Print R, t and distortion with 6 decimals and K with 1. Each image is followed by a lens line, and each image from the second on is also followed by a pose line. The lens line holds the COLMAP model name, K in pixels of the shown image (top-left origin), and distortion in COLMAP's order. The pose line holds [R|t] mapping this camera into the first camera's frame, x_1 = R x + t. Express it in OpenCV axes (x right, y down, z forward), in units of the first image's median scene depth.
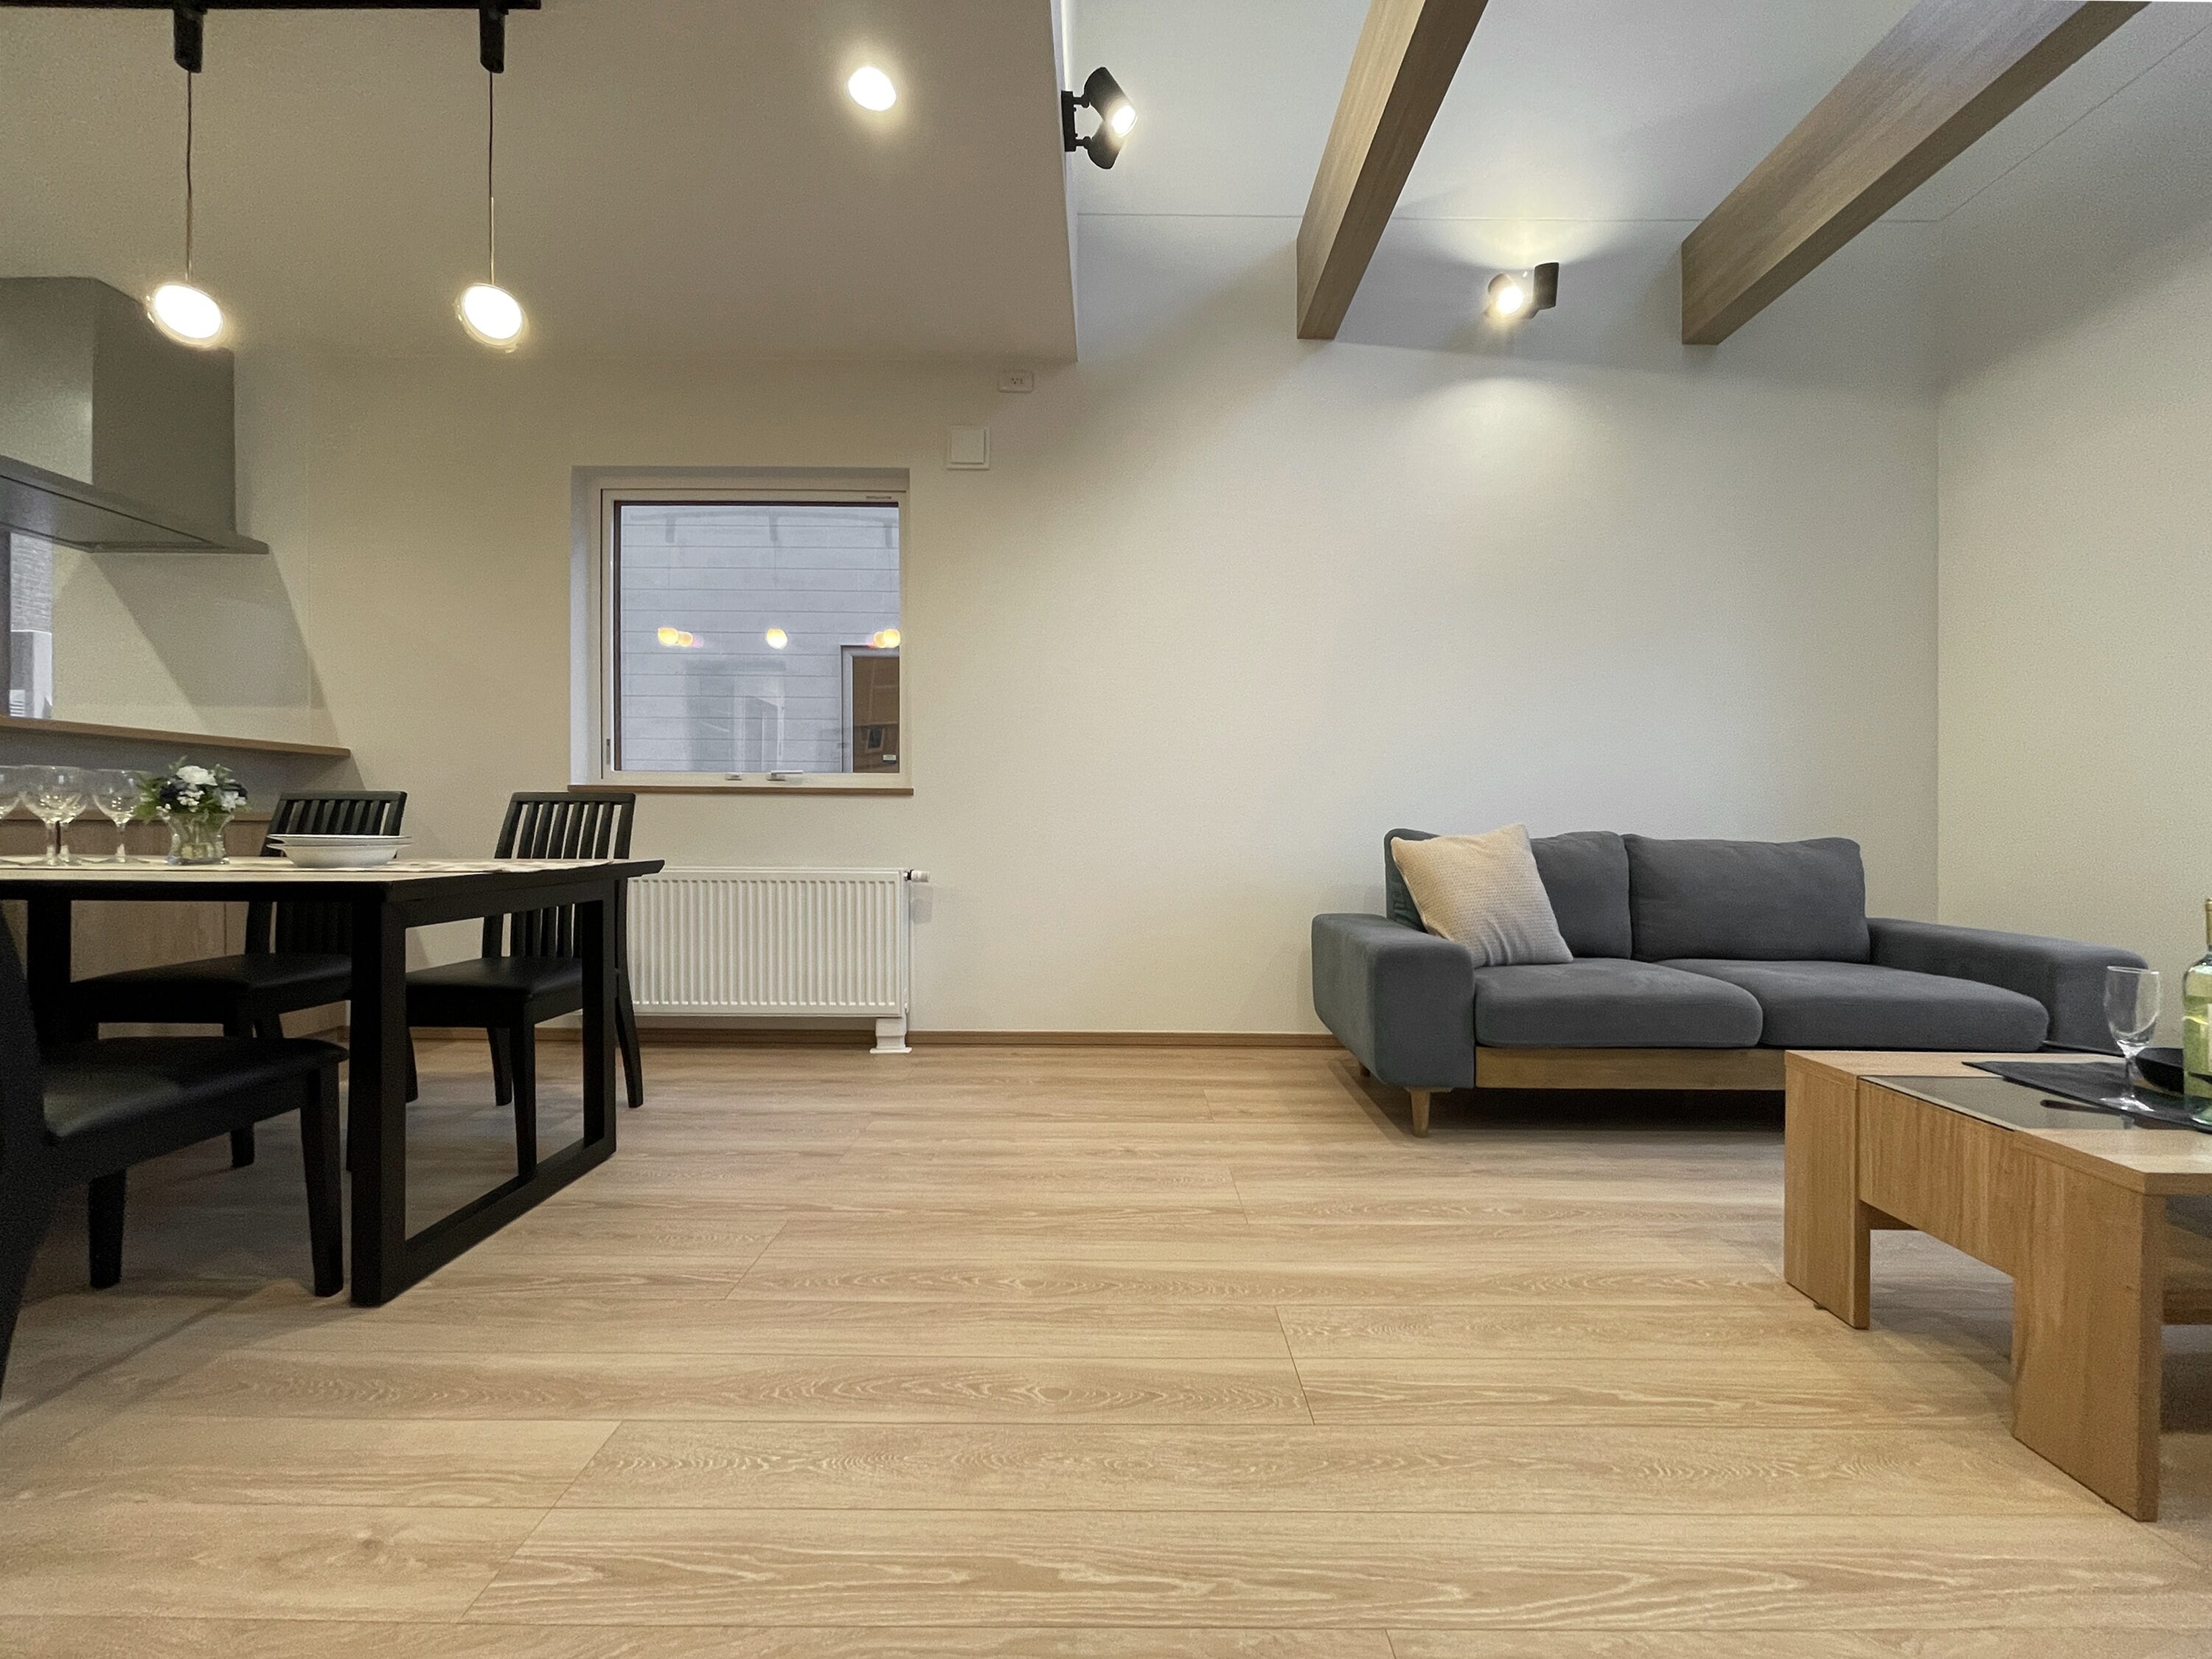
lens RADIAL K [[897.1, 0, 1100.7], [0, 897.1, 829.9], [0, 0, 1]] dist [-0.011663, 0.001819]
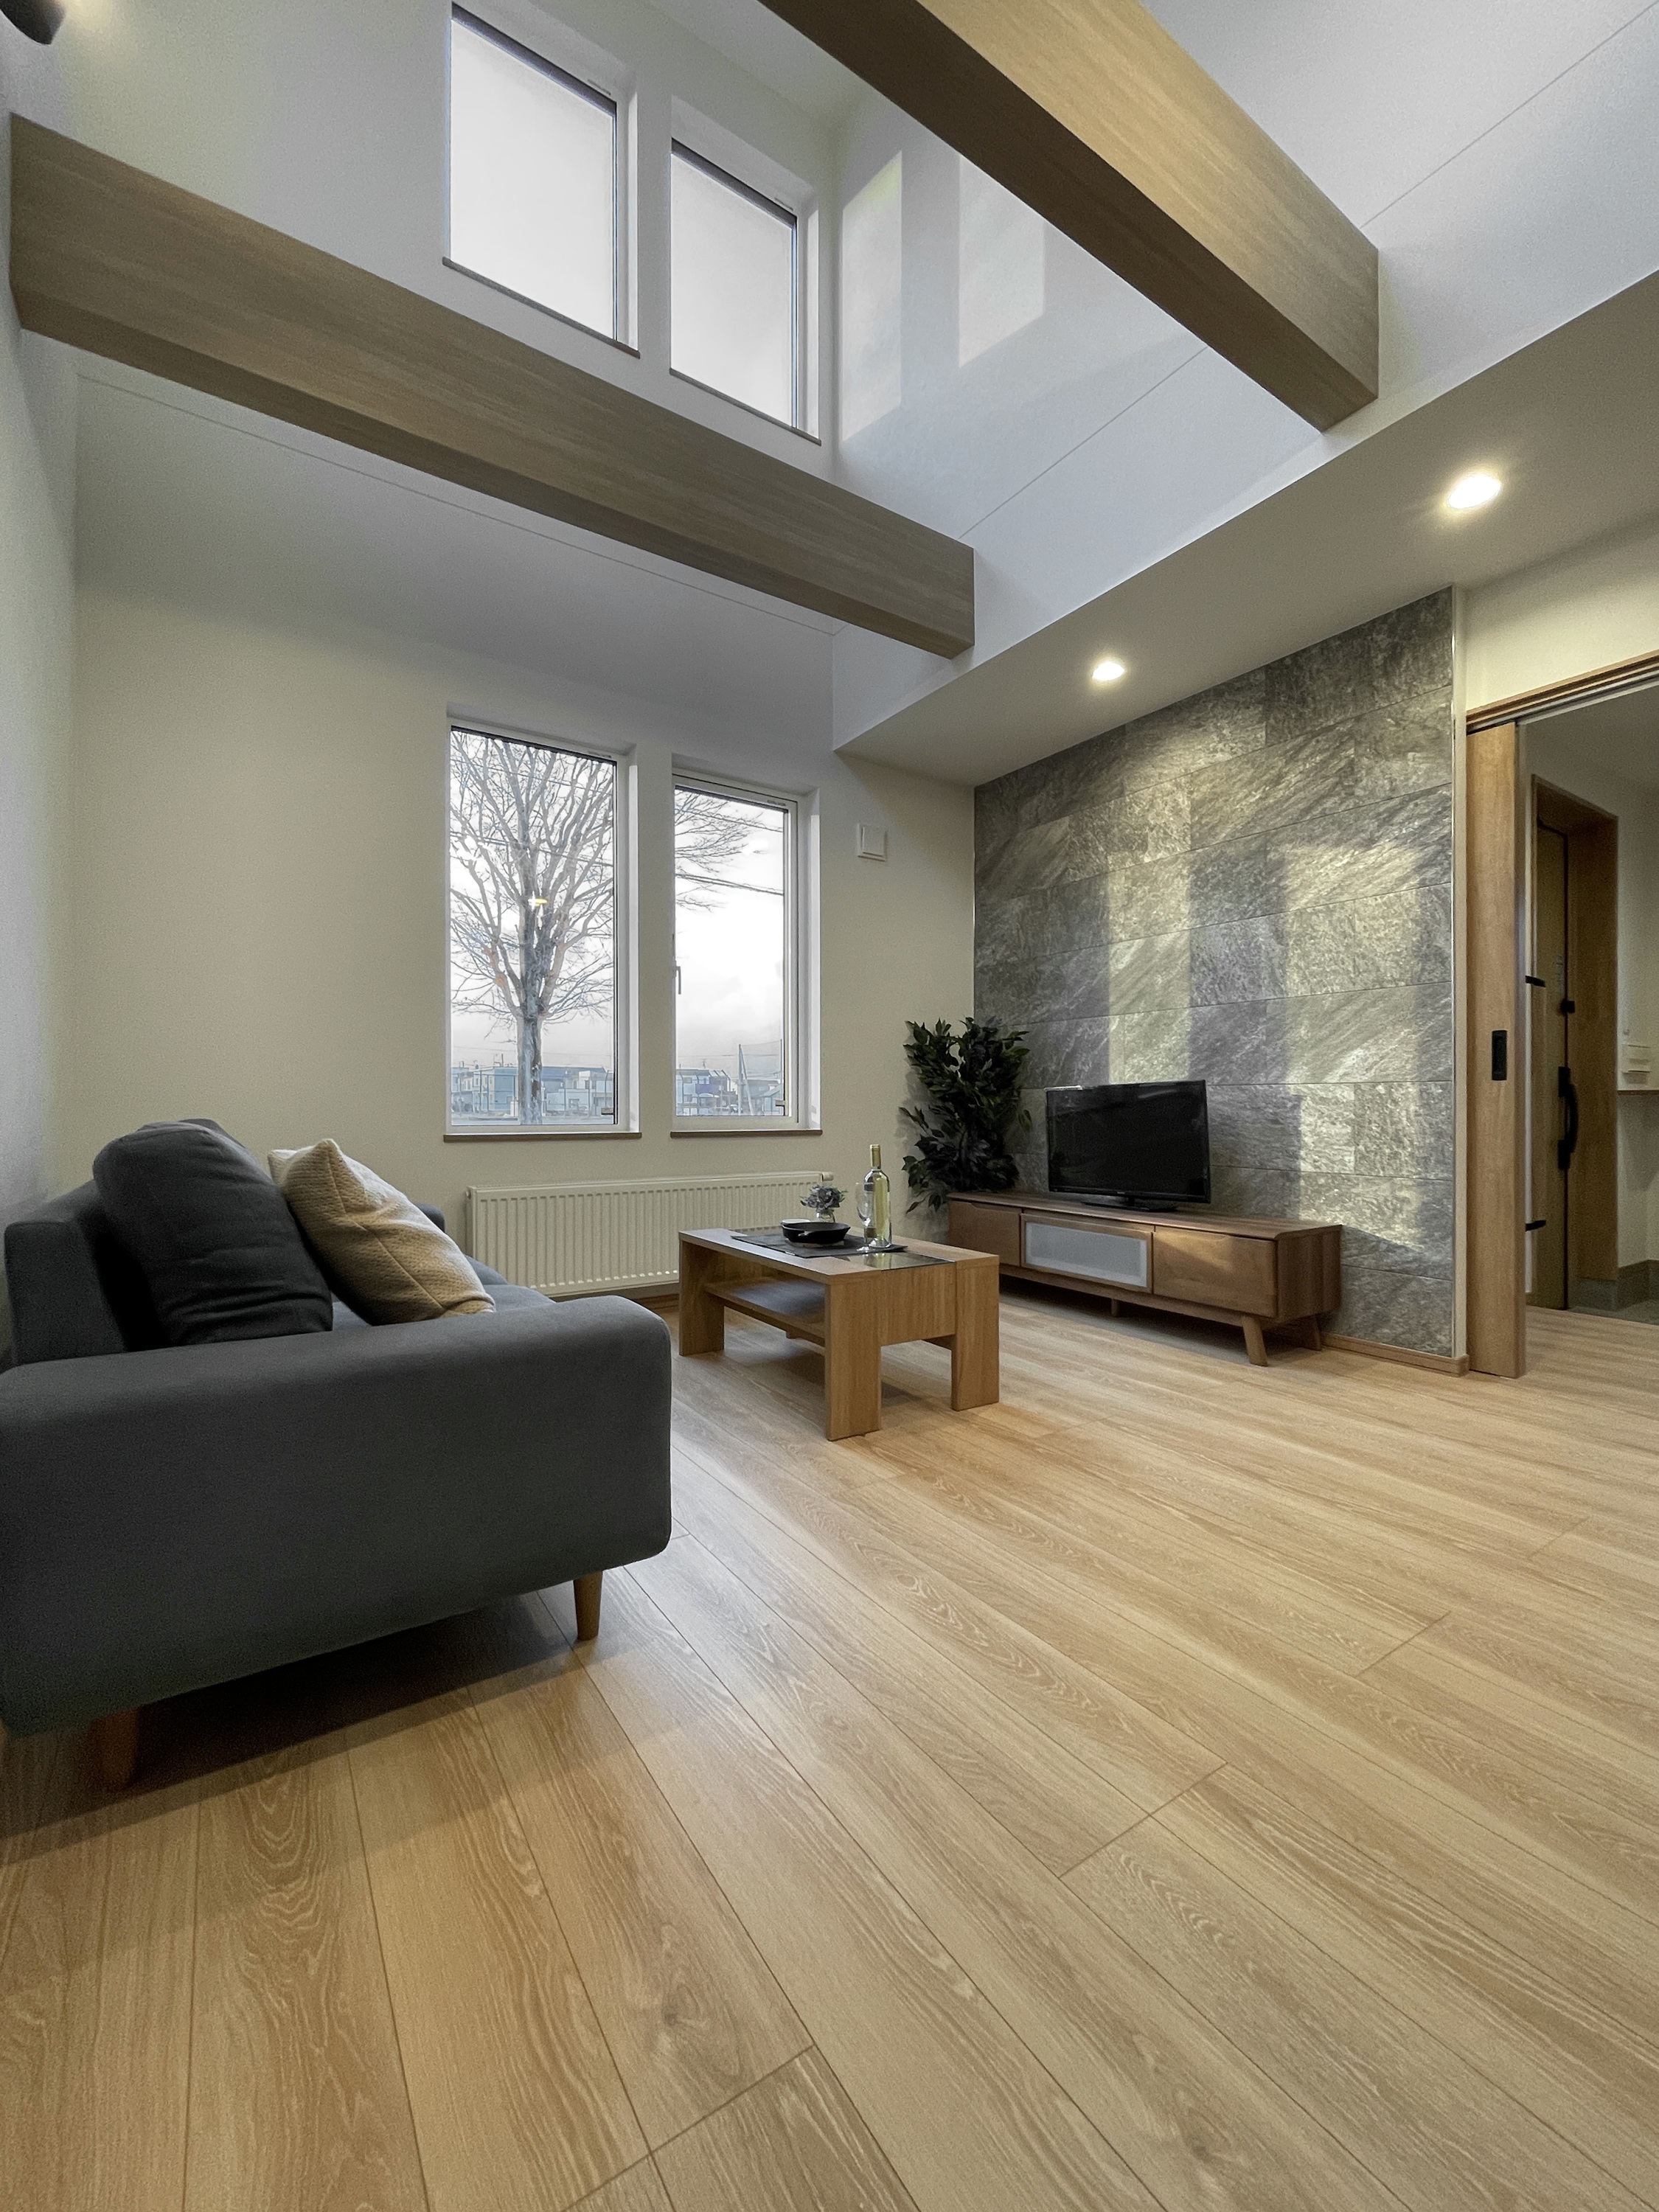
lens RADIAL K [[897.1, 0, 828.7], [0, 897.1, 1104.8], [0, 0, 1]] dist [-0.011663, 0.001819]
pose [[-0.558501, -0.010028, 0.829443, -0.222200], [-0.005667, 0.999950, 0.008274, -0.026416], [-0.829485, -0.000079, -0.558529, 1.851087]]
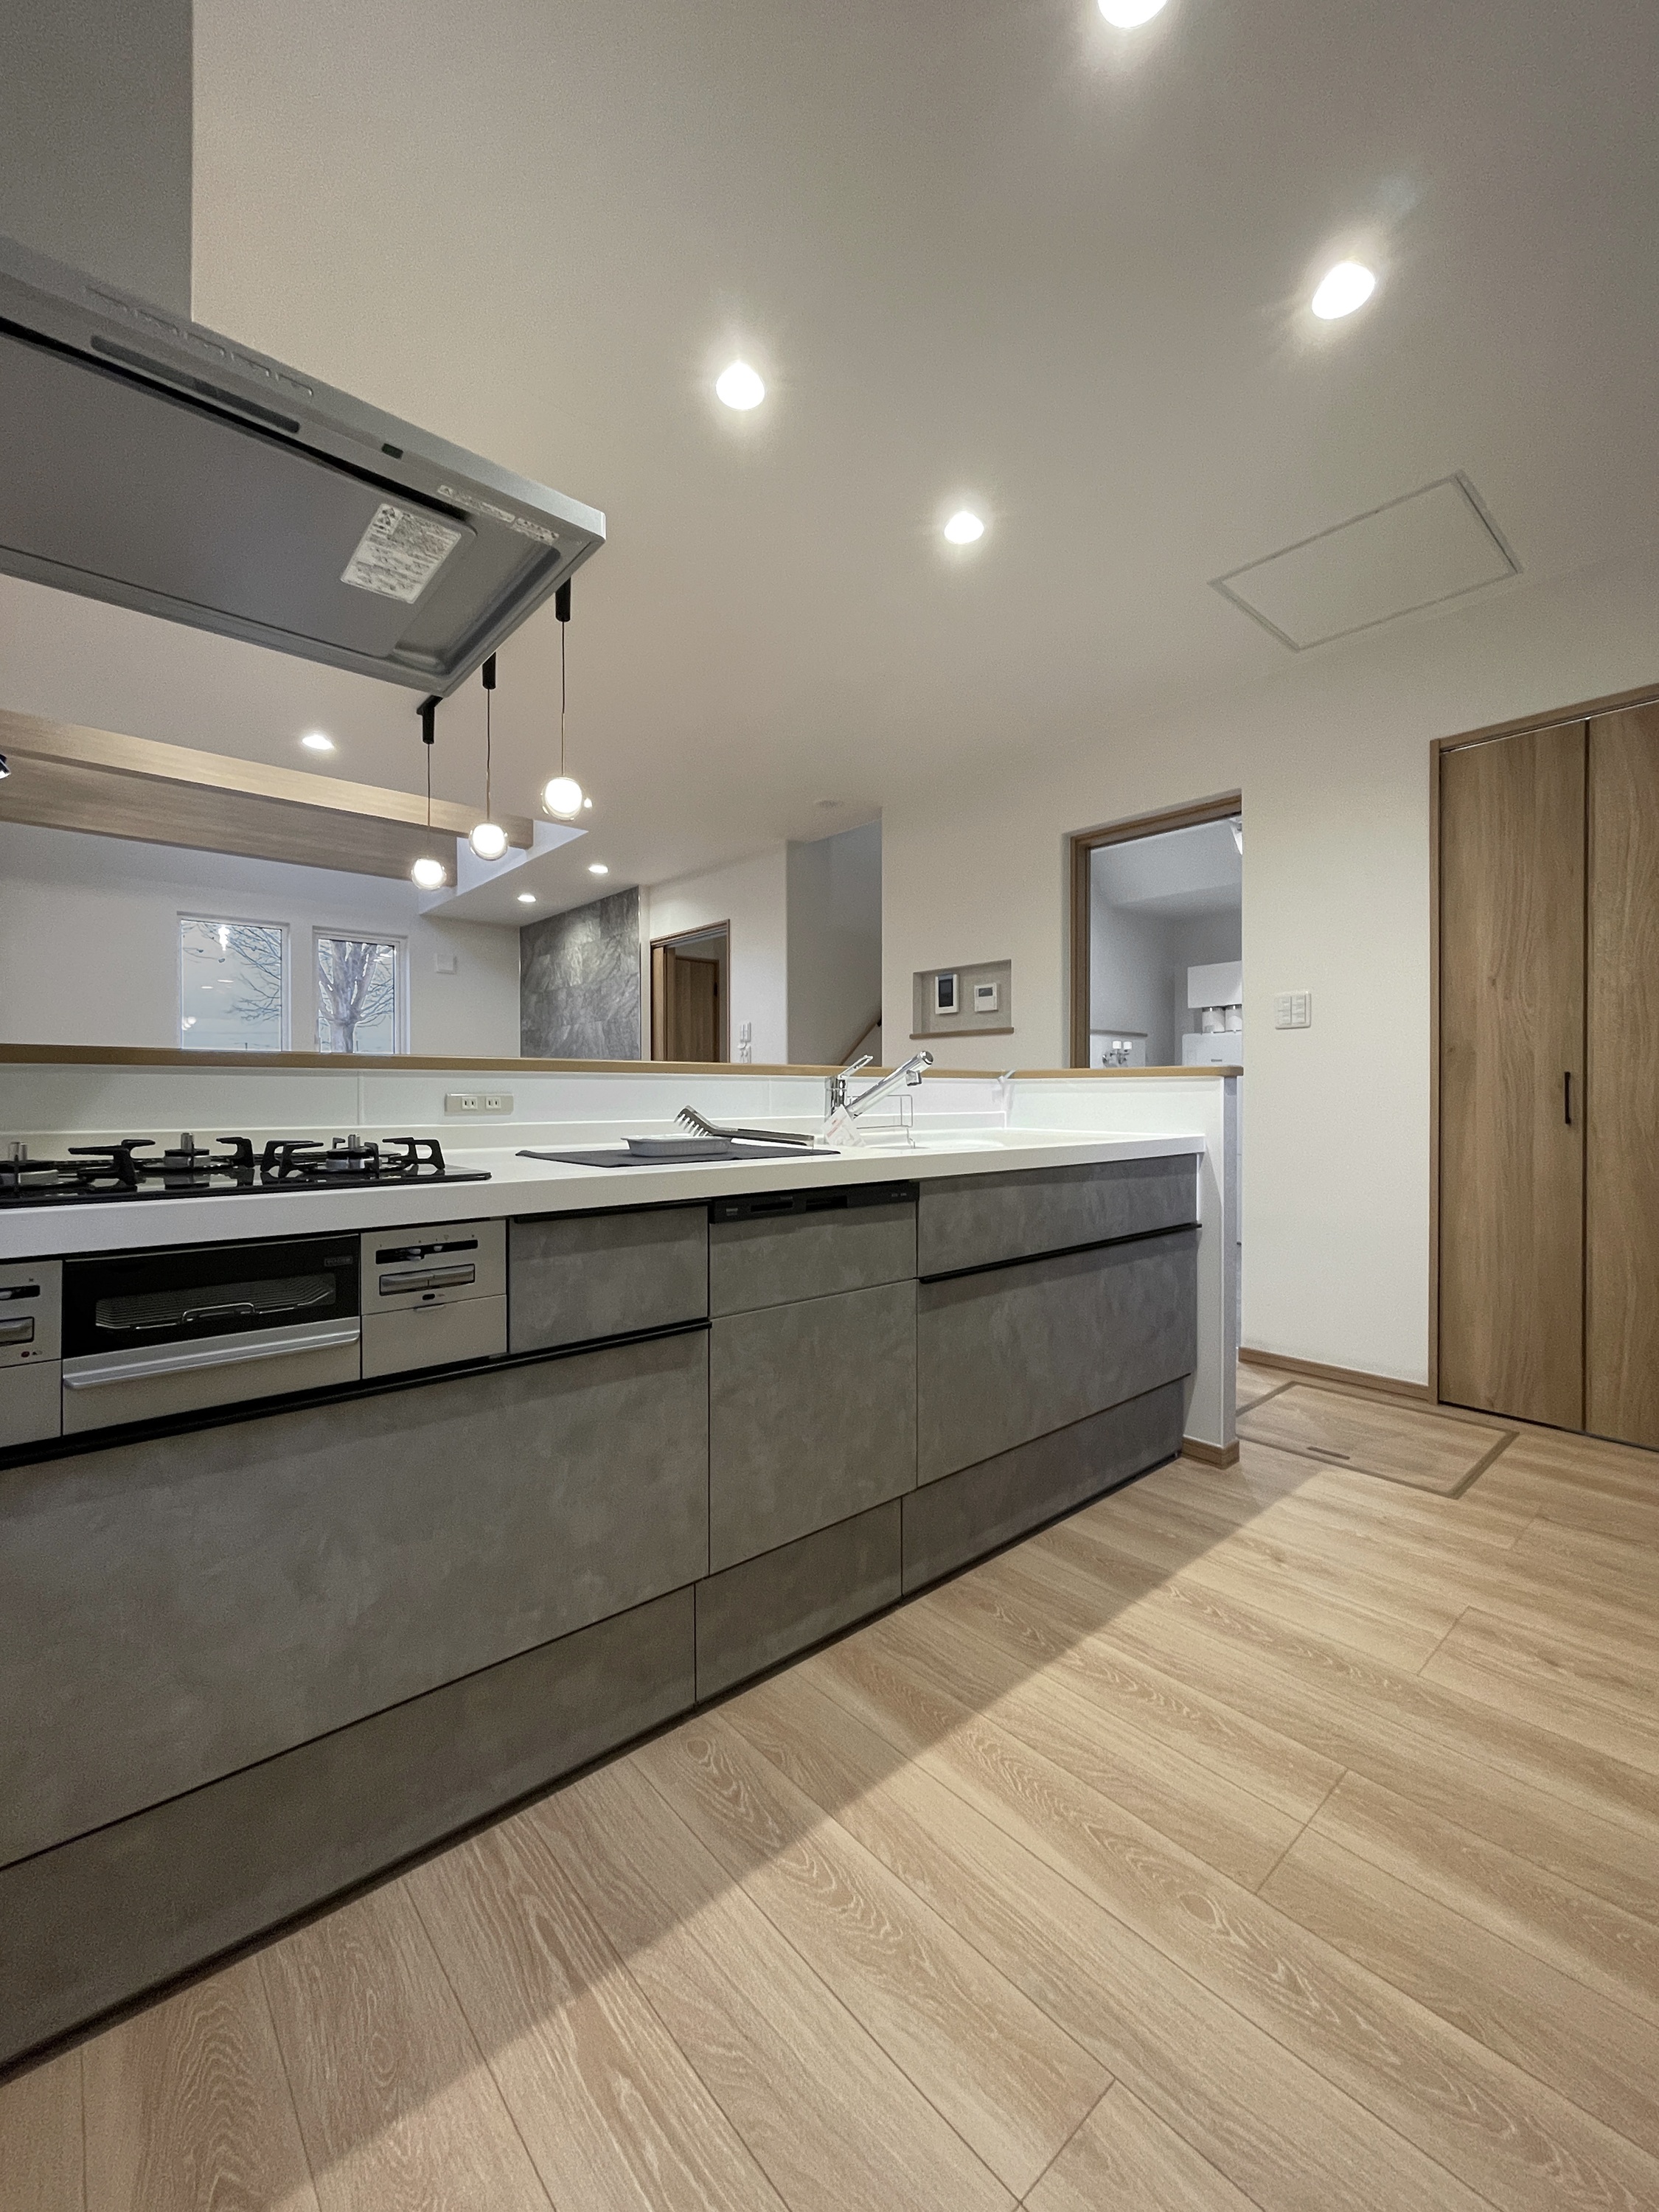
lens RADIAL K [[897.1, 0, 829.4], [0, 897.1, 1097.8], [0, 0, 1]] dist [-0.011663, 0.001819]
pose [[-0.663629, -0.014285, 0.747925, -2.995268], [-0.003403, 0.999865, 0.016078, -0.150779], [-0.748054, 0.008124, -0.663588, 1.902021]]
